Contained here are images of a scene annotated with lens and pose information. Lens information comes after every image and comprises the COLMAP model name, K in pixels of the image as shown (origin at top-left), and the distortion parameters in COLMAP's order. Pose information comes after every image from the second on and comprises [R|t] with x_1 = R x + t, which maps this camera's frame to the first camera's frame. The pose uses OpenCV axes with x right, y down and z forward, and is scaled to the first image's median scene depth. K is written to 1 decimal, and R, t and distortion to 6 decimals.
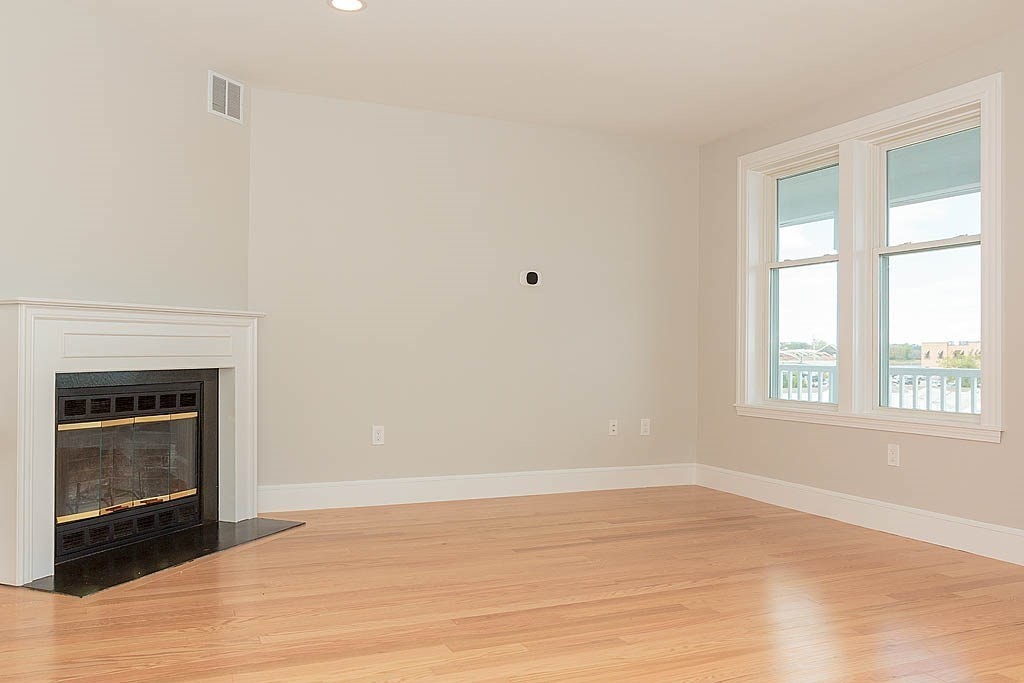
lens RADIAL K [[817.4, 0, 512.0], [0, 817.4, 341.5], [0, 0, 1]] dist [-0.007764, 0.004401]
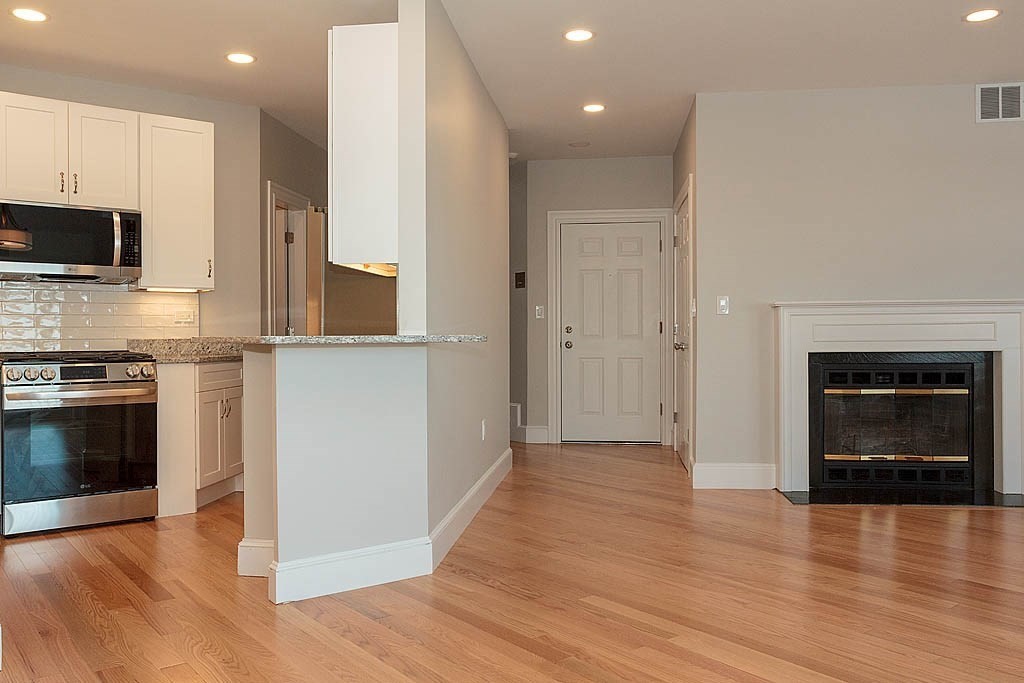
lens RADIAL K [[817.4, 0, 512.0], [0, 817.4, 341.5], [0, 0, 1]] dist [-0.007764, 0.004401]
pose [[0.244397, -0.004950, -0.969663, 0.563296], [0.018445, 0.999830, -0.000455, 0.008020], [0.969500, -0.017774, 0.244447, 0.105804]]
